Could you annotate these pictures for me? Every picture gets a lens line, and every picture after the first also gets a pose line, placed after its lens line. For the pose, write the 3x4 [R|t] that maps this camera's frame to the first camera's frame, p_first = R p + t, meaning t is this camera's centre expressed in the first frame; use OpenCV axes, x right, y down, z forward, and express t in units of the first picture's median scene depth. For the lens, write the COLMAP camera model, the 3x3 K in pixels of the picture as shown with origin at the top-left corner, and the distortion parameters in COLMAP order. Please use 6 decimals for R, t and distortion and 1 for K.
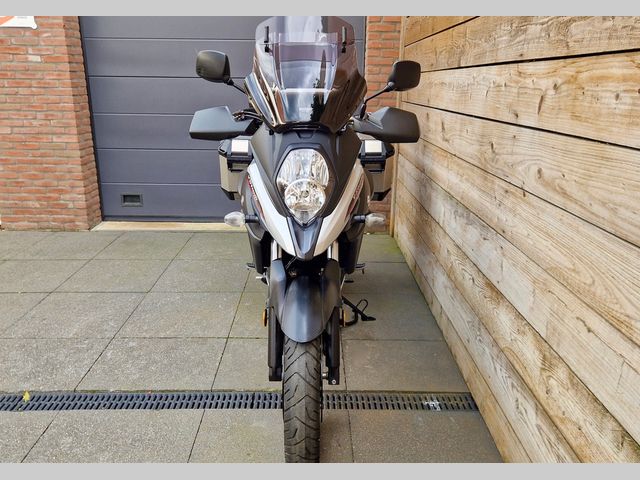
lens RADIAL K [[534.4, 0, 314.1], [0, 534.4, 237.5], [0, 0, 1]] dist [0.084191, -0.066934]
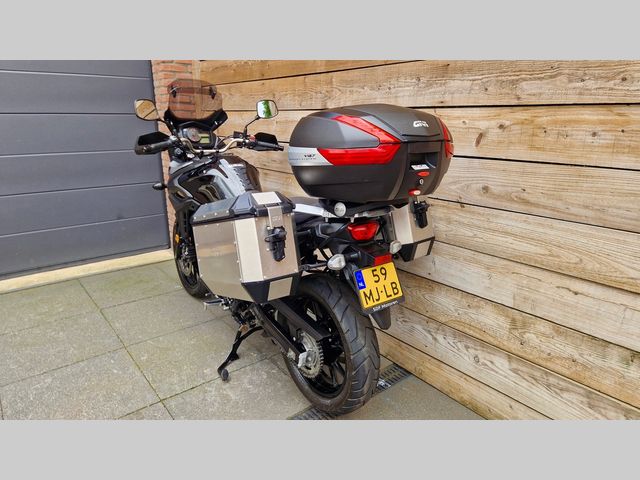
lens RADIAL K [[428.3, 0, 318.2], [0, 428.3, 235.5], [0, 0, 1]] dist [0.062339, -0.047455]
pose [[0.779729, -0.175288, 0.601080, -0.413768], [0.177838, 0.982475, 0.055817, -0.099290], [-0.600331, 0.063373, 0.797237, 0.278107]]
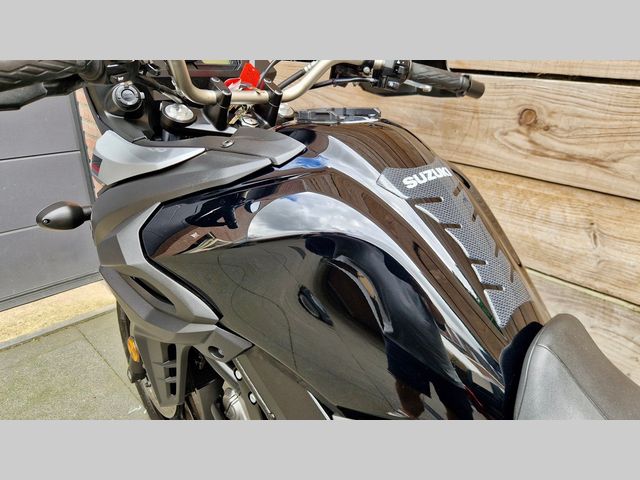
lens RADIAL K [[443.4, 0, 320.0], [0, 443.4, 240.0], [0, 0, 1]] dist [0.003062, -0.002549]
pose [[0.699103, -0.269923, 0.662115, -0.119429], [0.170971, 0.962251, 0.211757, -0.262733], [-0.694280, -0.034837, 0.718862, 1.066307]]
